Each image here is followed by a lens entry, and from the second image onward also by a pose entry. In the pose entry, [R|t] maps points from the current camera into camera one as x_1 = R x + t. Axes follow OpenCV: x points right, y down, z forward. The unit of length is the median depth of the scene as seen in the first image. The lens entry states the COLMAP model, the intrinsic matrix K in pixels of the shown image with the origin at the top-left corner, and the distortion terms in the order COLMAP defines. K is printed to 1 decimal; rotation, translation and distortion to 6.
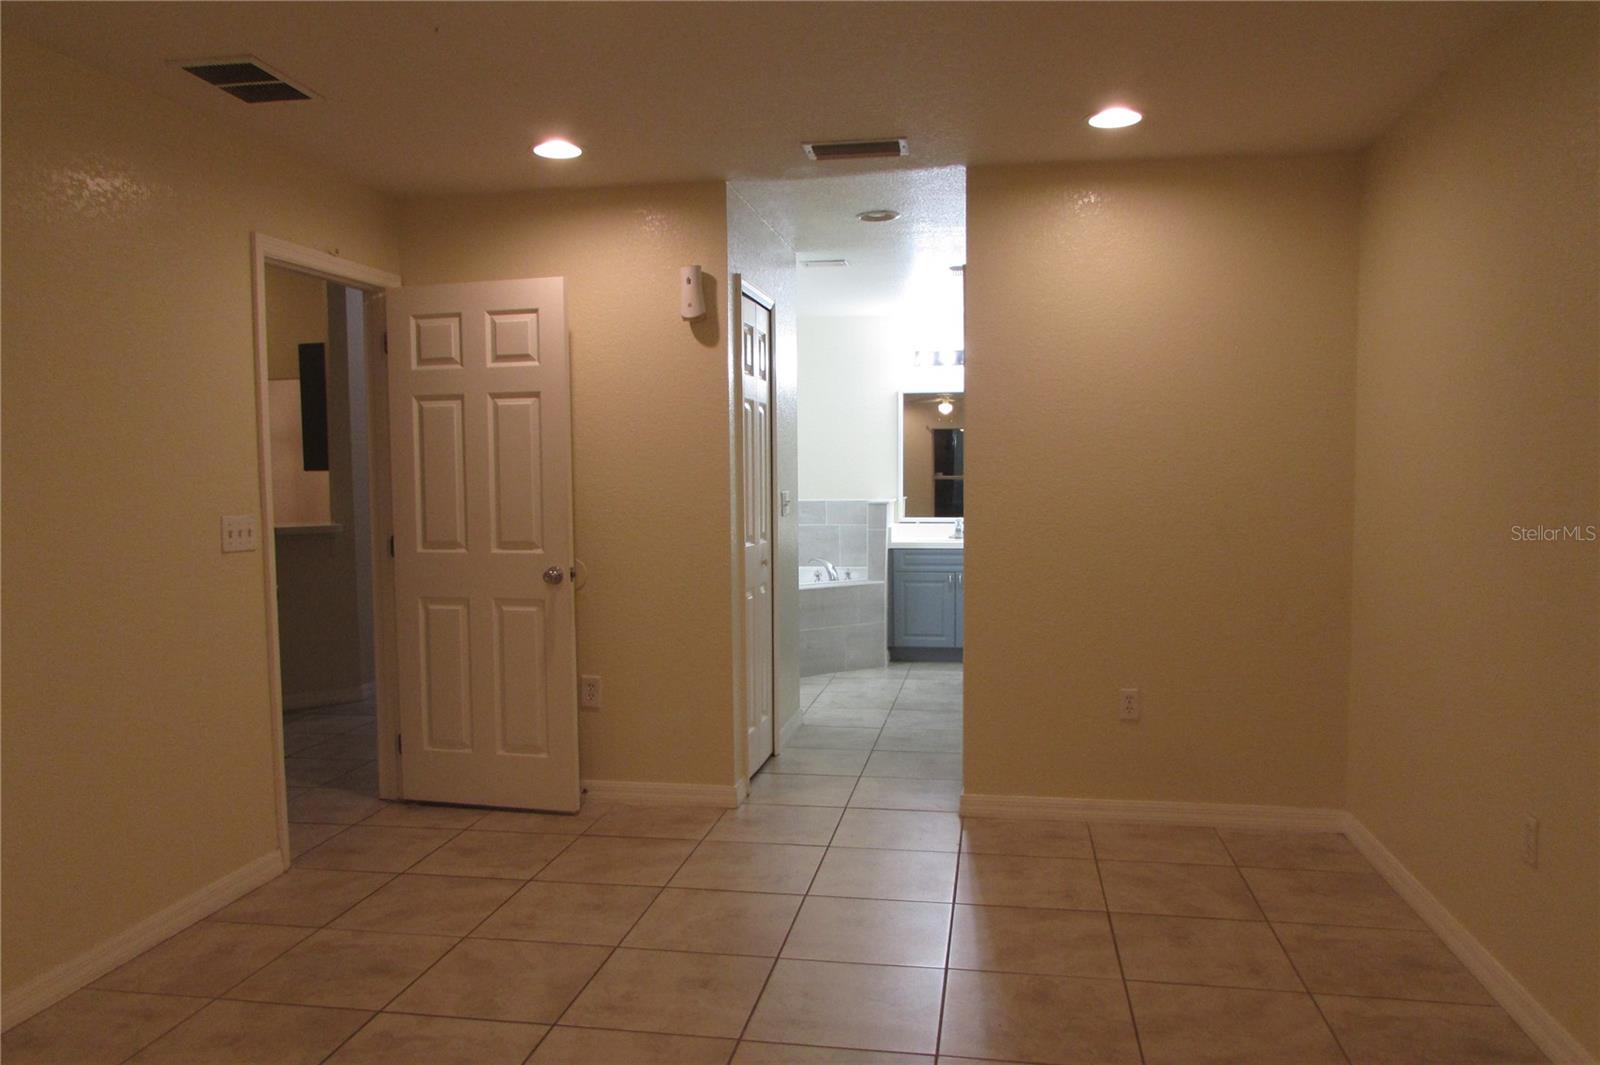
lens RADIAL K [[1120.7, 0, 794.3], [0, 1120.7, 539.6], [0, 0, 1]] dist [-0.047284, 0.028597]
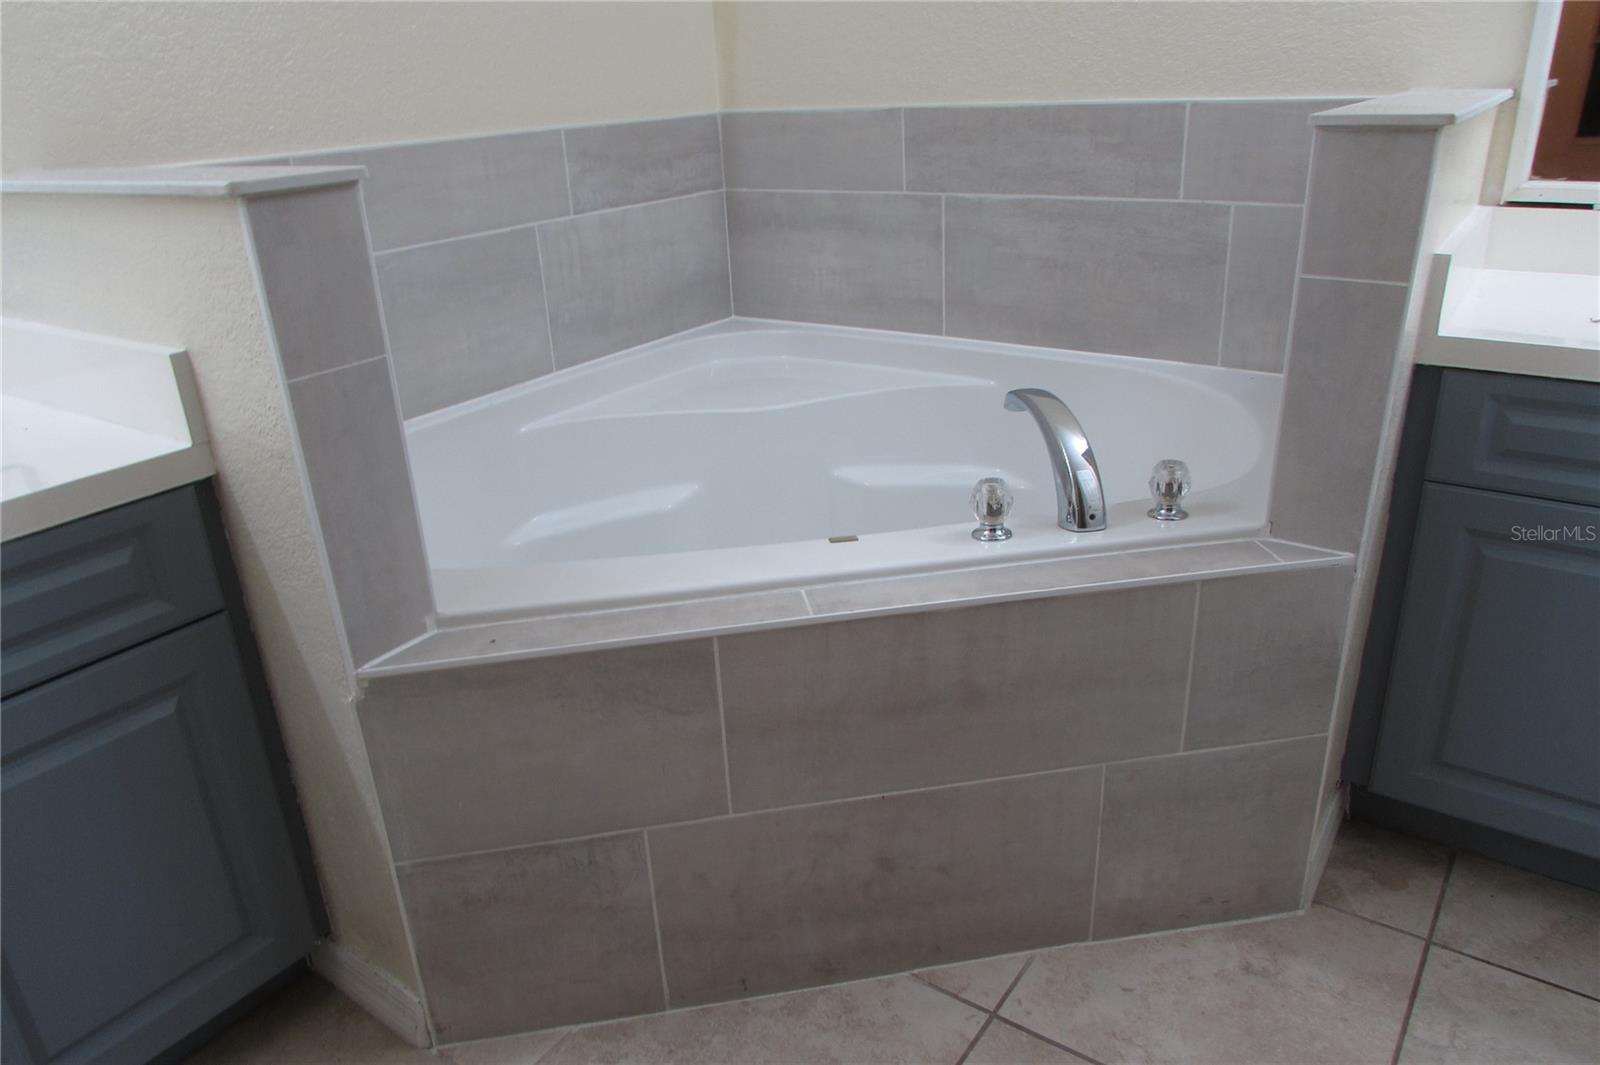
lens RADIAL K [[1120.7, 0, 794.3], [0, 1120.7, 539.6], [0, 0, 1]] dist [-0.047284, 0.028597]
pose [[0.902835, 0.134441, -0.408429, 0.069308], [0.012319, 0.941387, 0.337103, -0.029804], [0.429811, -0.309380, 0.848261, 0.780994]]
